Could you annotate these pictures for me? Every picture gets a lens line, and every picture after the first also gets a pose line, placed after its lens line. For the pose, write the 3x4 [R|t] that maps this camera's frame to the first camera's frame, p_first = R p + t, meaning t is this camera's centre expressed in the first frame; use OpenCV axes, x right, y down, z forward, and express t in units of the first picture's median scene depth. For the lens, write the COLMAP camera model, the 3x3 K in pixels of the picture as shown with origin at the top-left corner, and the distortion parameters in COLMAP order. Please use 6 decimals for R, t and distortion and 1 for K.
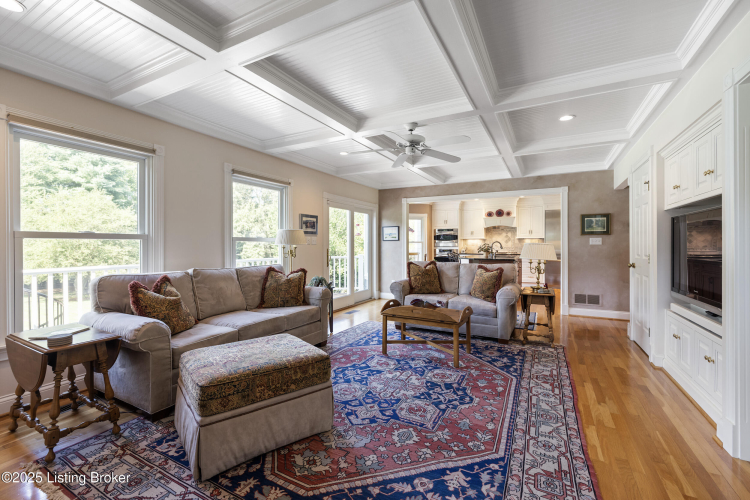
lens RADIAL K [[317.1, 0, 377.1], [0, 317.1, 247.4], [0, 0, 1]] dist [-0.002187, 0.000056]
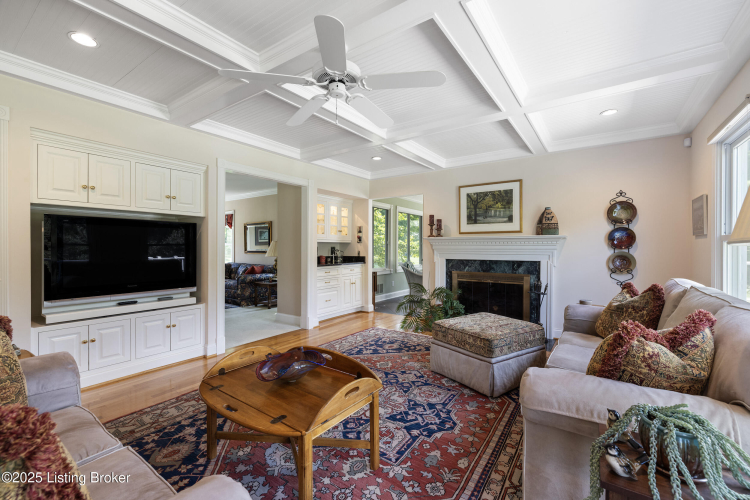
lens RADIAL K [[317.1, 0, 375.0], [0, 317.1, 248.8], [0, 0, 1]] dist [-0.002187, 0.000056]
pose [[-0.992496, -0.001662, 0.122263, -0.043821], [-0.000509, 0.999955, 0.009466, -0.012496], [-0.122273, 0.009333, -0.992453, 1.784355]]
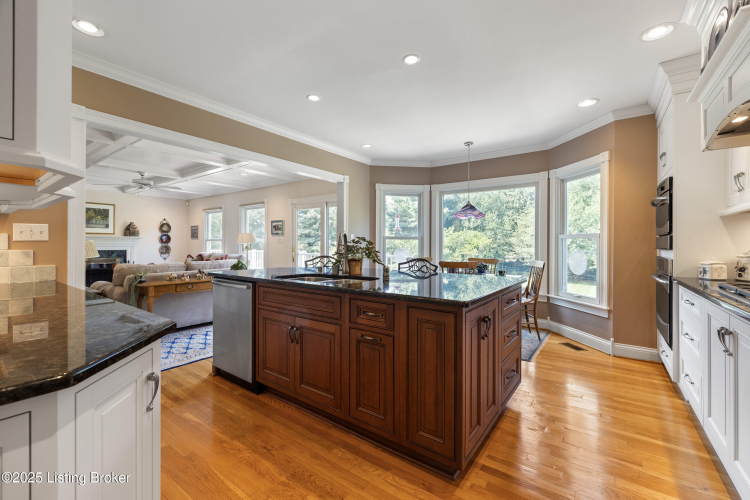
lens RADIAL K [[317.1, 0, 375.5], [0, 317.1, 245.1], [0, 0, 1]] dist [-0.002187, 0.000056]
pose [[-0.142873, 0.003865, -0.989734, 1.802738], [-0.009195, 0.999944, 0.005233, -0.019043], [0.989698, 0.009848, -0.142829, 2.784444]]
